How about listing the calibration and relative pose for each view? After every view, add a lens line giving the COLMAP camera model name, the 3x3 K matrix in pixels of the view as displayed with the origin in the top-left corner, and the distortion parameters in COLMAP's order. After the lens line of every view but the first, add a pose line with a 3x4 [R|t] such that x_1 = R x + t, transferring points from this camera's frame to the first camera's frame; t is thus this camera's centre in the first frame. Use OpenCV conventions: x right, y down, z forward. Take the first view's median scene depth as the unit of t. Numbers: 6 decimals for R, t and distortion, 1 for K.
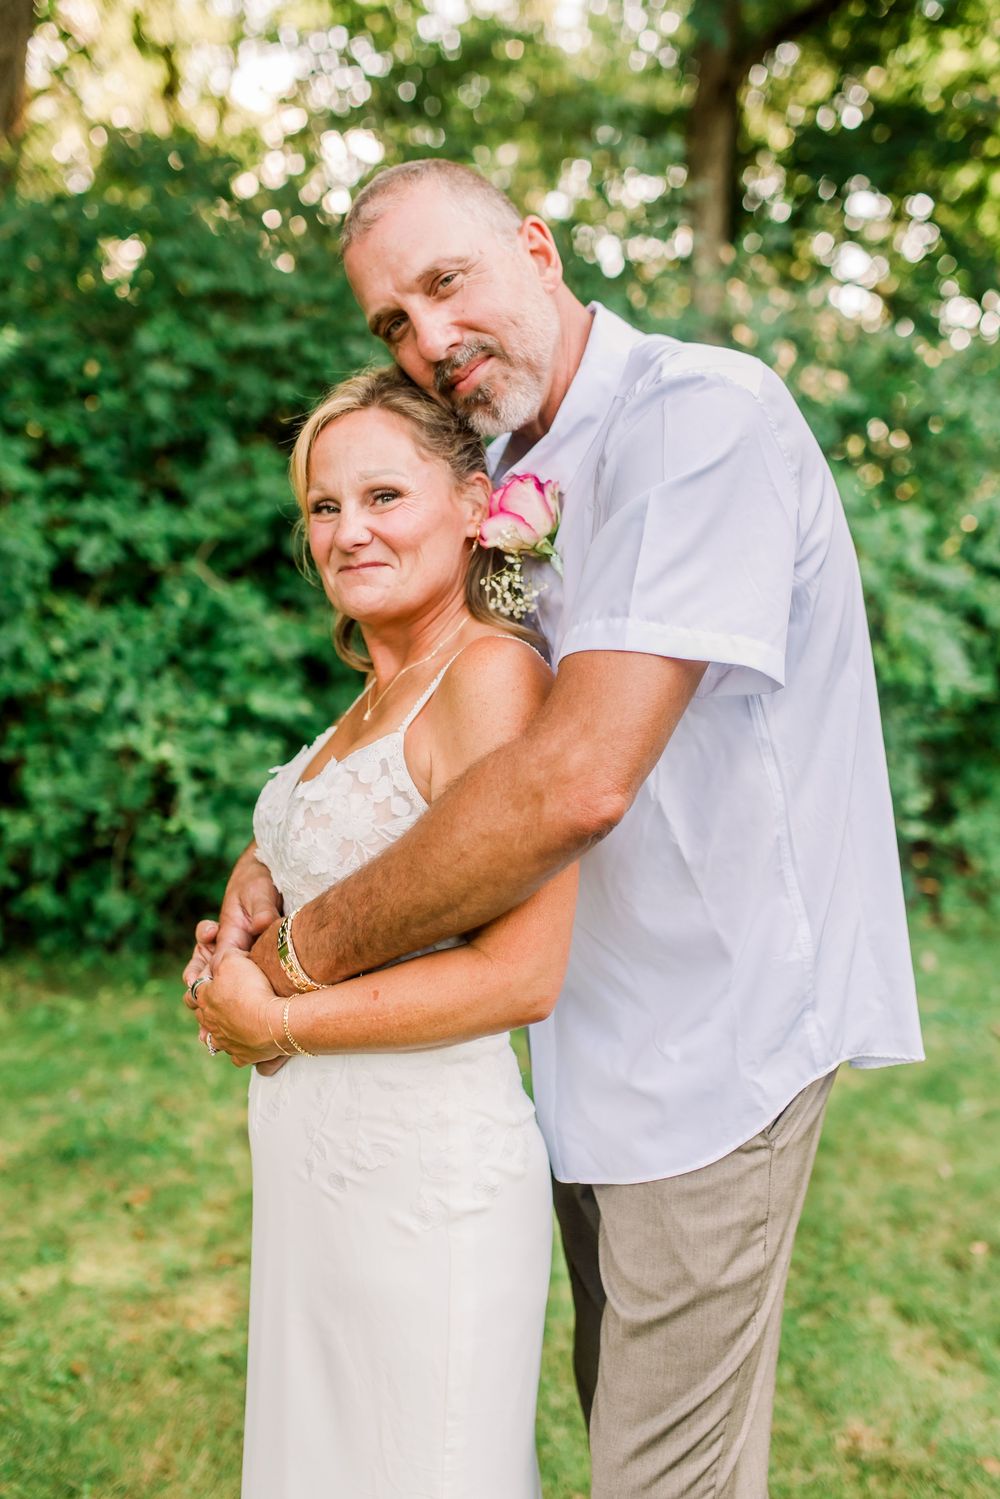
lens RADIAL K [[1541.5, 0, 493.2], [0, 1541.5, 756.7], [0, 0, 1]] dist [0.007487, 0.031941]
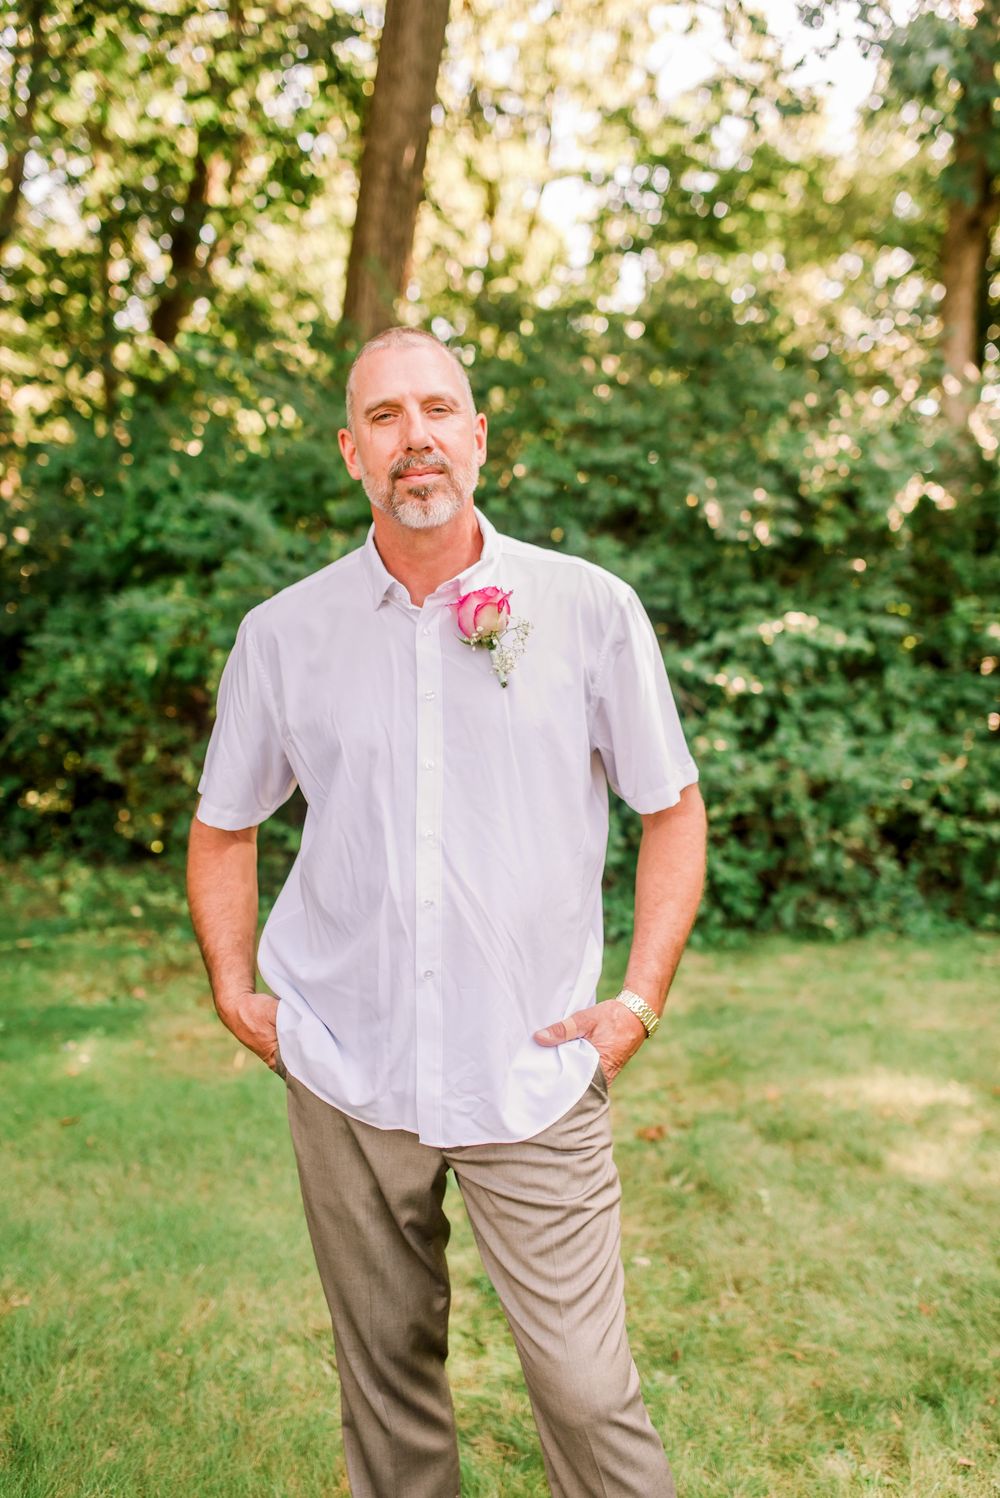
lens RADIAL K [[1428.0, 0, 500.0], [0, 1428.0, 749.0], [0, 0, 1]] dist [-0.008008, 0.025753]
pose [[0.984384, 0.011908, -0.175630, -0.024265], [-0.016635, 0.999537, -0.025464, 0.016153], [0.175245, 0.027988, 0.984127, -0.255189]]
